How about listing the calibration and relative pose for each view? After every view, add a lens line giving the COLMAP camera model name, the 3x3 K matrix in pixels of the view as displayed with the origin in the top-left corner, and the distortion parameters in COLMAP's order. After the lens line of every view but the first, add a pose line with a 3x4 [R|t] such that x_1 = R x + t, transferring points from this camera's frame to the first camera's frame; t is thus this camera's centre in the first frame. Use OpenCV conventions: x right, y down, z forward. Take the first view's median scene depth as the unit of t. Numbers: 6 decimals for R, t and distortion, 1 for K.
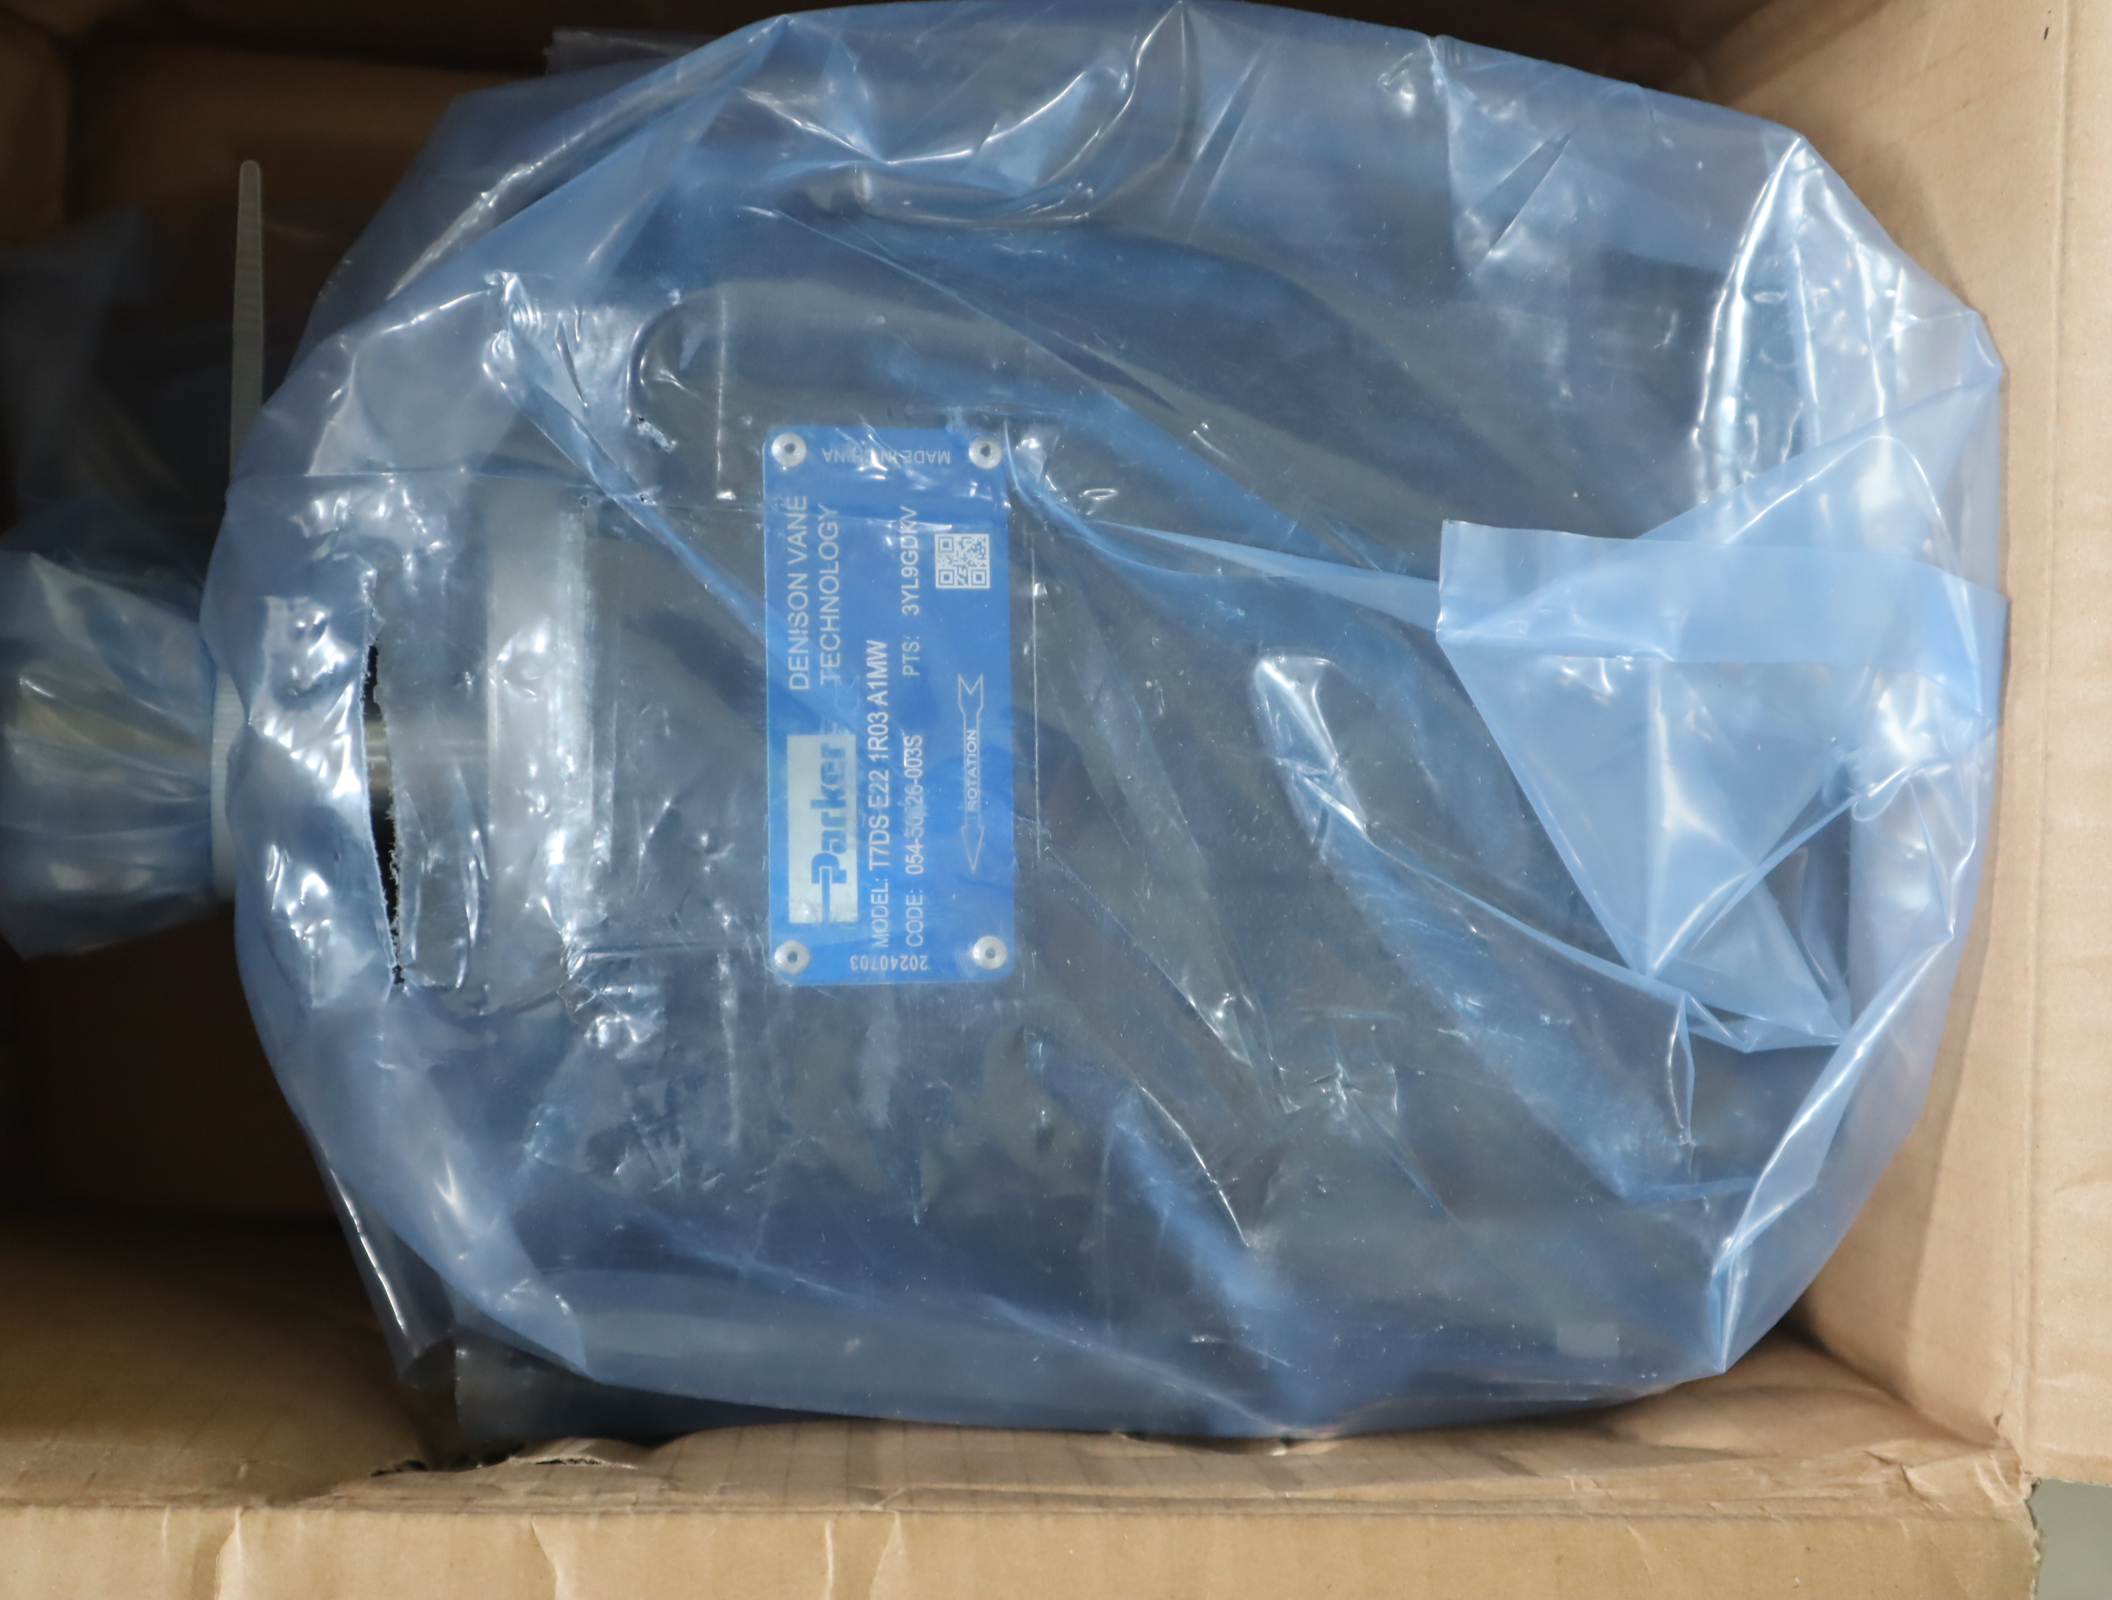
lens RADIAL K [[1815.4, 0, 1050.6], [0, 1815.4, 771.8], [0, 0, 1]] dist [-0.001914, 0.096562]
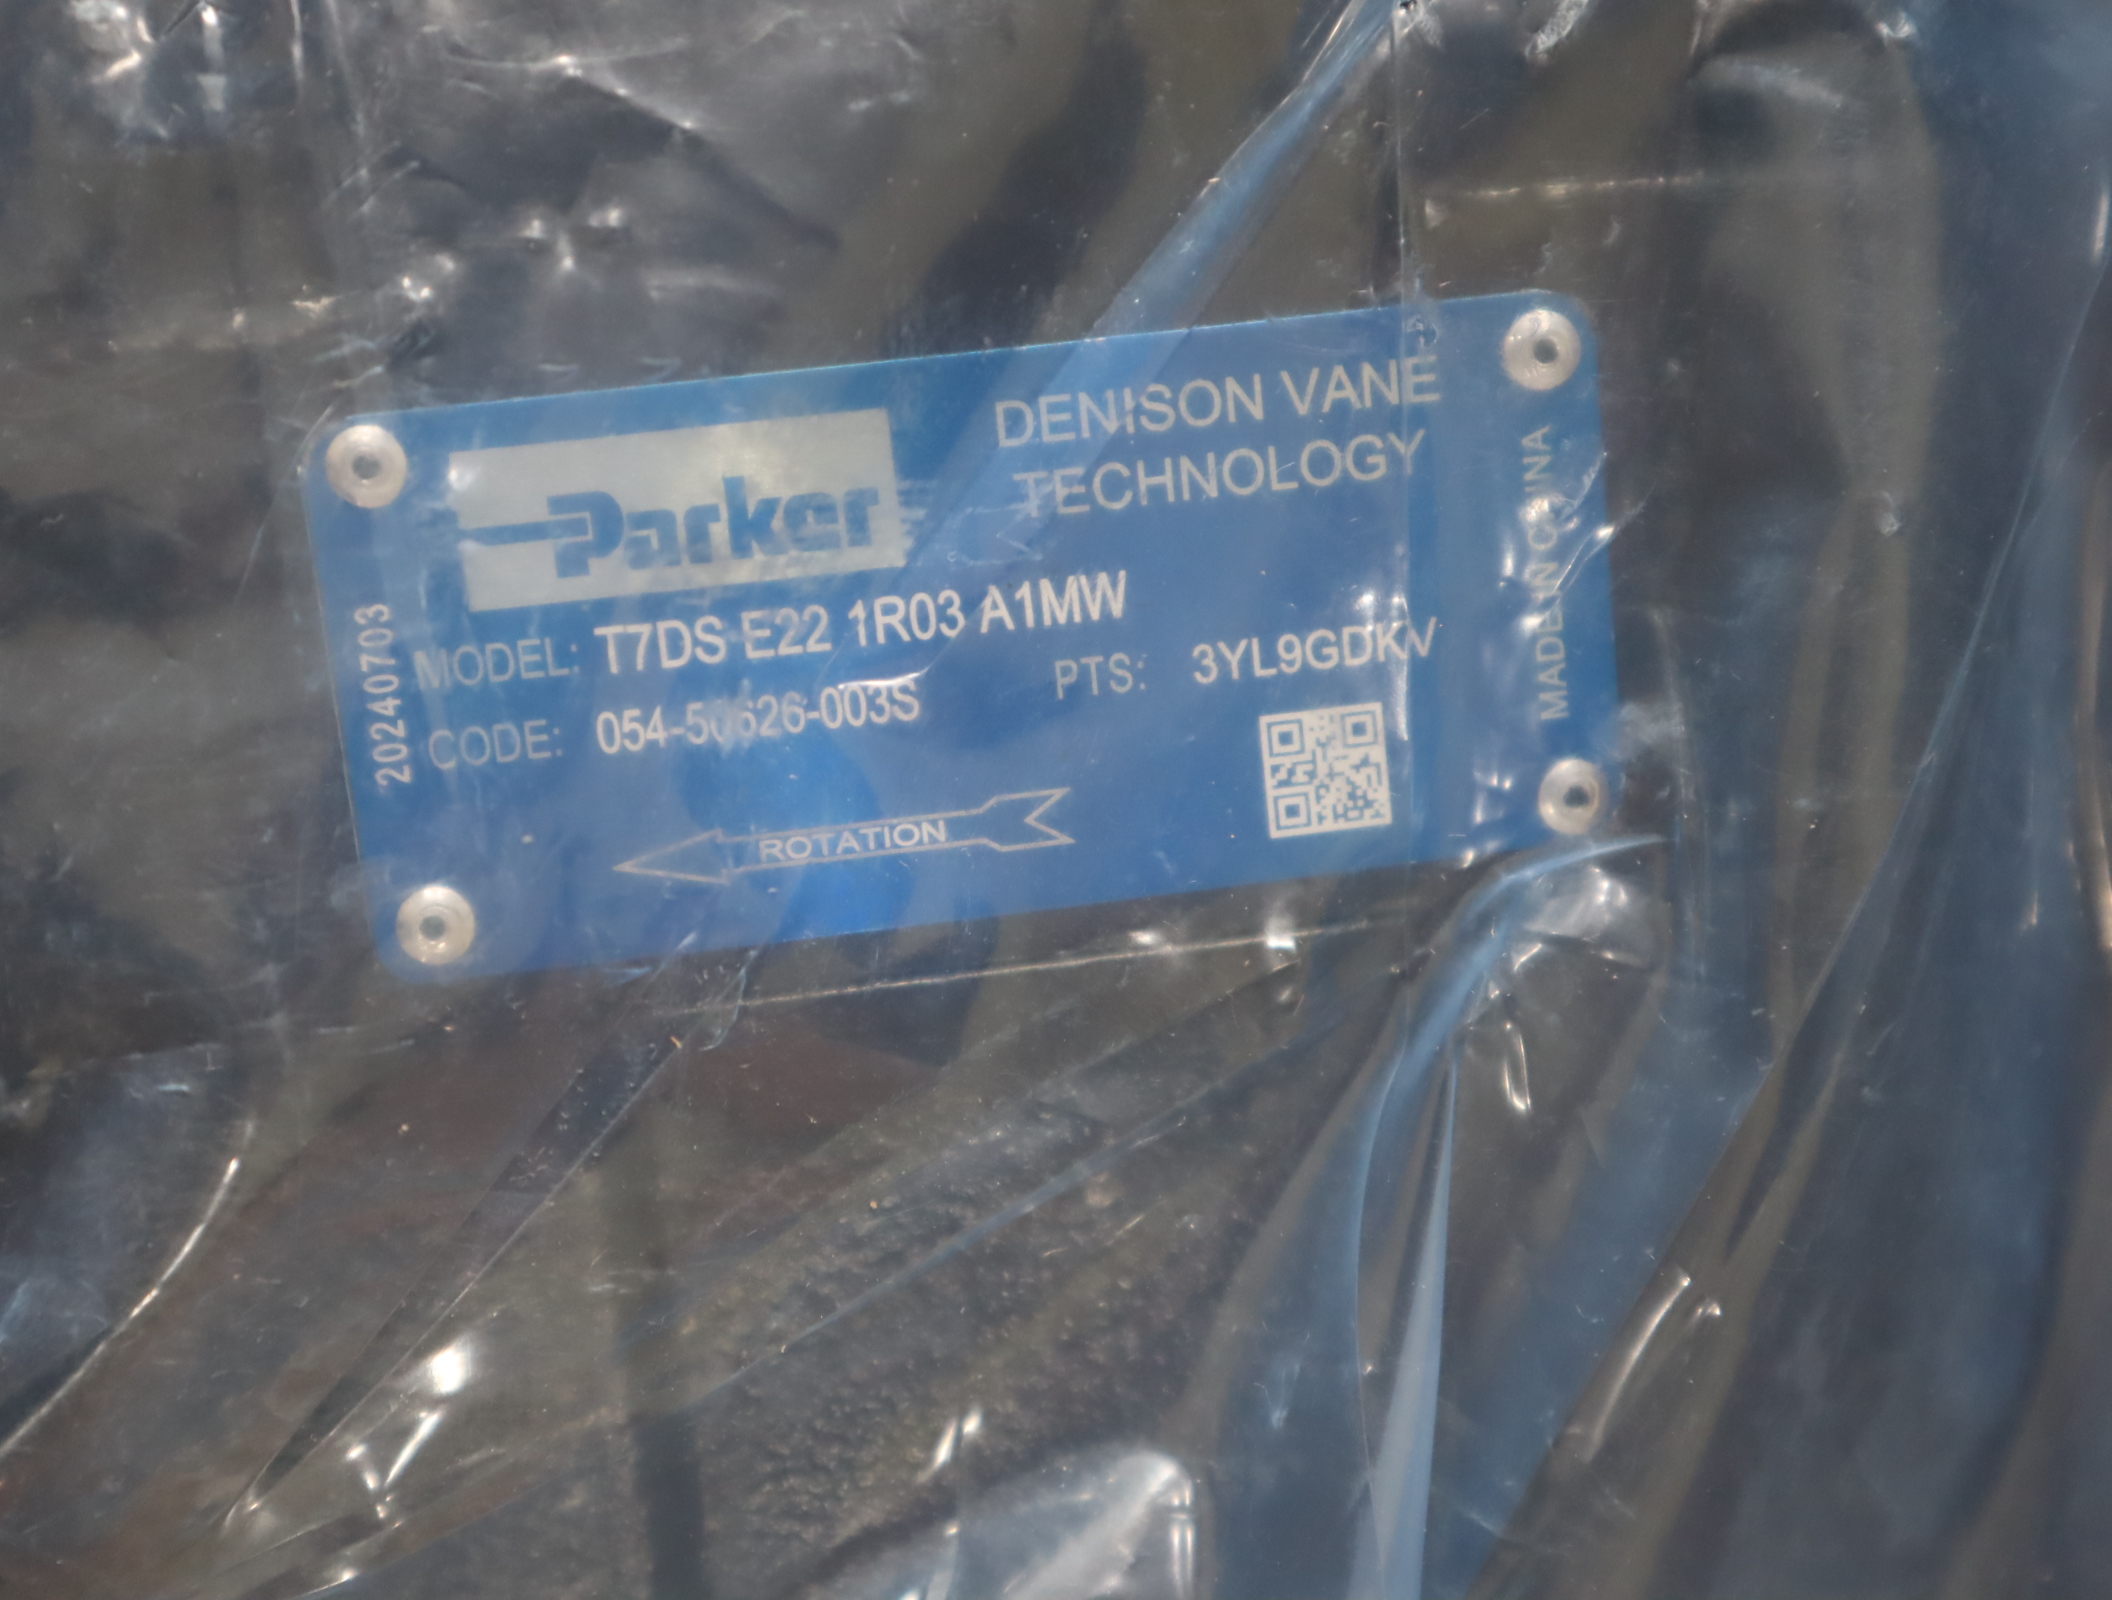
lens RADIAL K [[1815.4, 0, 1050.6], [0, 1815.4, 771.8], [0, 0, 1]] dist [-0.001914, 0.096562]
pose [[0.102550, 0.994305, -0.029006, -0.042719], [-0.993878, 0.101213, -0.044299, -0.030603], [-0.041111, 0.033371, 0.998597, 0.569231]]
